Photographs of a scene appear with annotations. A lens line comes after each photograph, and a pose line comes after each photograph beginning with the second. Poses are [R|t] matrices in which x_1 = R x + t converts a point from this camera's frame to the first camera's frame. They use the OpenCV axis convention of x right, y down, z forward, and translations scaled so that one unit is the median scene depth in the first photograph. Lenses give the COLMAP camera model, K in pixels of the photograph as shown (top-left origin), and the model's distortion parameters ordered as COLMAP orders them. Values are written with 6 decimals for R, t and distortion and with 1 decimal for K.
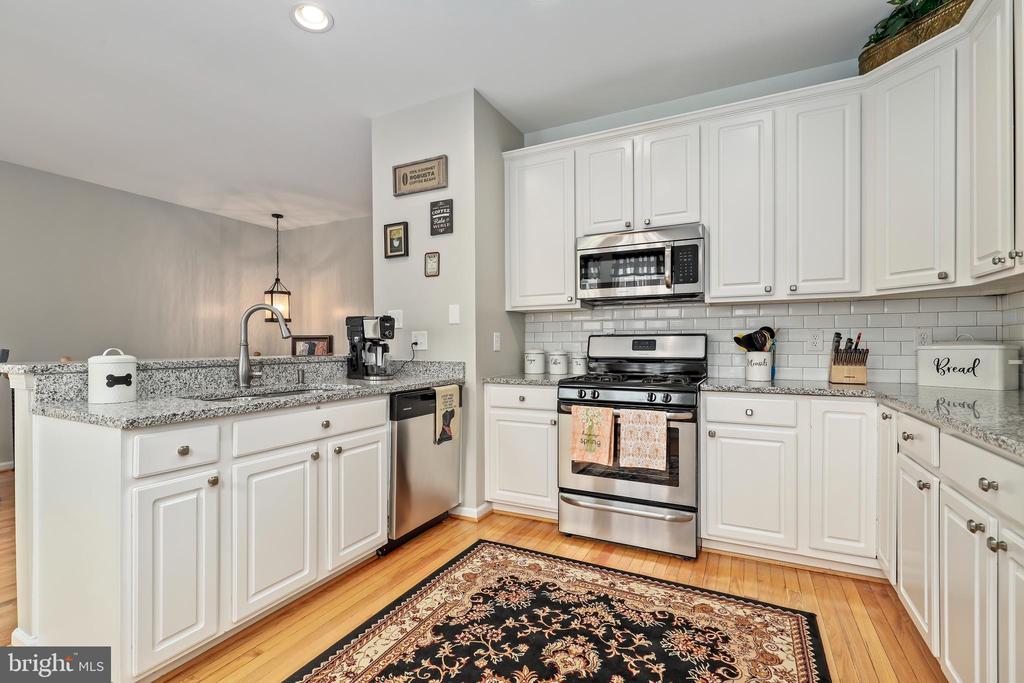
lens RADIAL K [[466.7, 0, 512.0], [0, 466.7, 341.5], [0, 0, 1]] dist [0.001141, 0.000217]
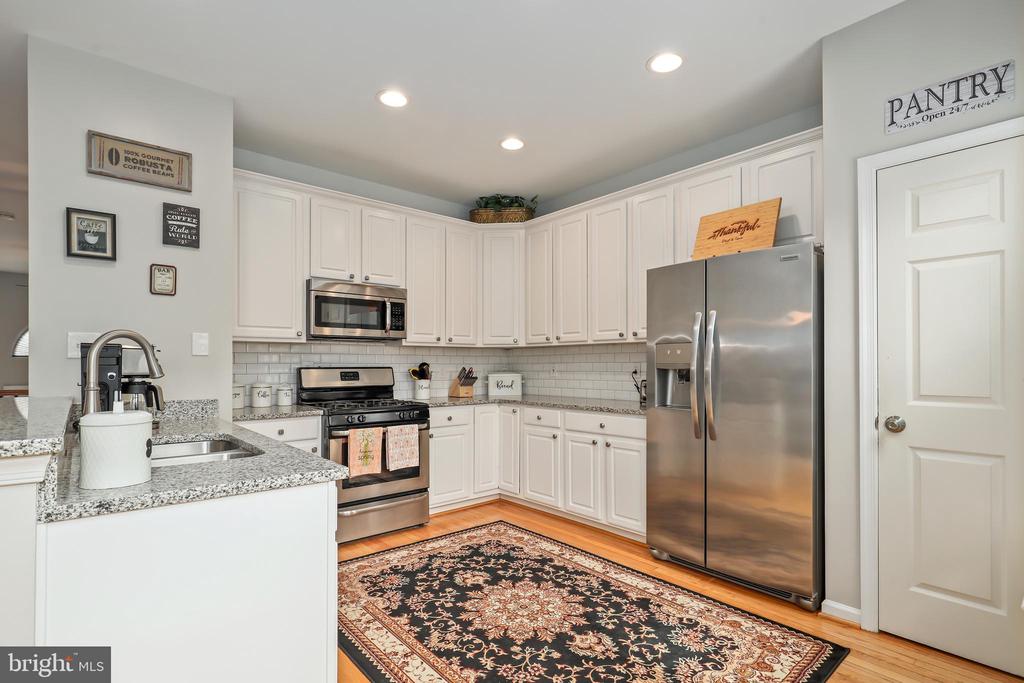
lens RADIAL K [[497.5, 0, 511.2], [0, 497.5, 354.6], [0, 0, 1]] dist [-0.001284, -0.000364]
pose [[0.378276, 0.021284, 0.925448, -0.946408], [-0.003572, 0.999762, -0.021533, -0.027610], [-0.925686, 0.004839, 0.378262, 0.166206]]
